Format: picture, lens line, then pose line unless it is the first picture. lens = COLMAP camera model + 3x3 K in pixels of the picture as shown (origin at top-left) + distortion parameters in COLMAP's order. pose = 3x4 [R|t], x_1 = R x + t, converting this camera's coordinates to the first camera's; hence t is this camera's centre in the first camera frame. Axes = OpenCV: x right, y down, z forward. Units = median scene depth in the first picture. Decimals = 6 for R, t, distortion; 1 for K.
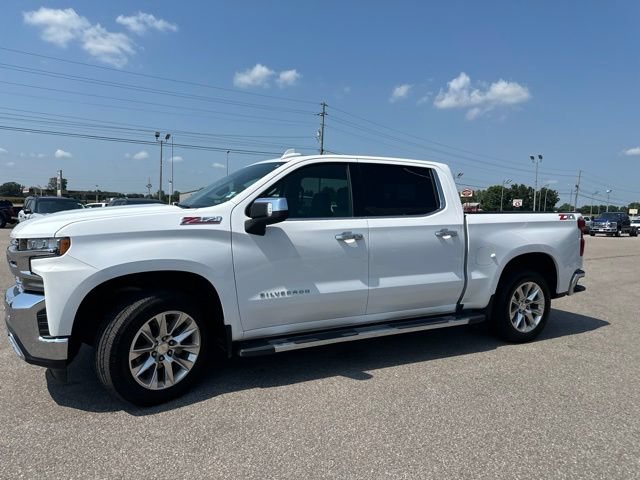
lens RADIAL K [[458.0, 0, 327.0], [0, 458.0, 241.4], [0, 0, 1]] dist [0.036722, -0.051985]
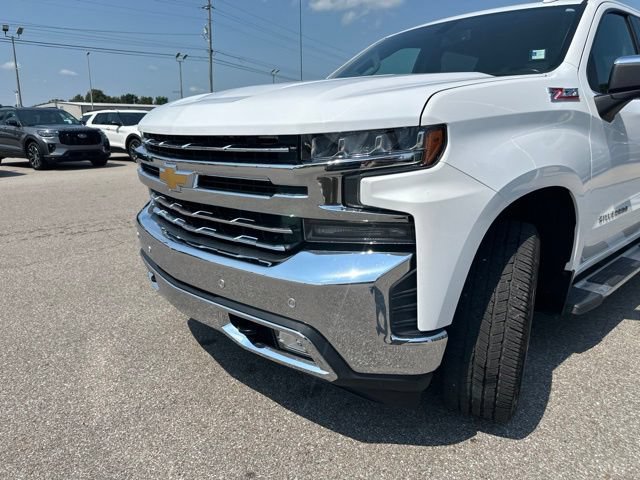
lens RADIAL K [[459.8, 0, 320.0], [0, 459.8, 240.0], [0, 0, 1]] dist [0.039672, -0.042015]
pose [[0.968543, -0.086315, 0.233396, -0.539061], [0.042674, 0.981633, 0.185943, 0.008392], [-0.245159, -0.170134, 0.954438, 0.380572]]
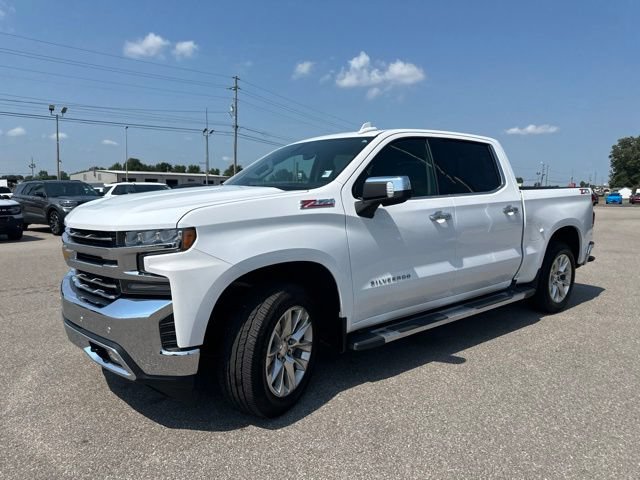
lens RADIAL K [[458.0, 0, 327.0], [0, 458.0, 241.4], [0, 0, 1]] dist [0.036722, -0.051985]
pose [[0.978580, -0.041708, 0.201597, -0.331879], [0.032384, 0.998257, 0.049328, -0.011694], [-0.203303, -0.041743, 0.978226, 0.098297]]
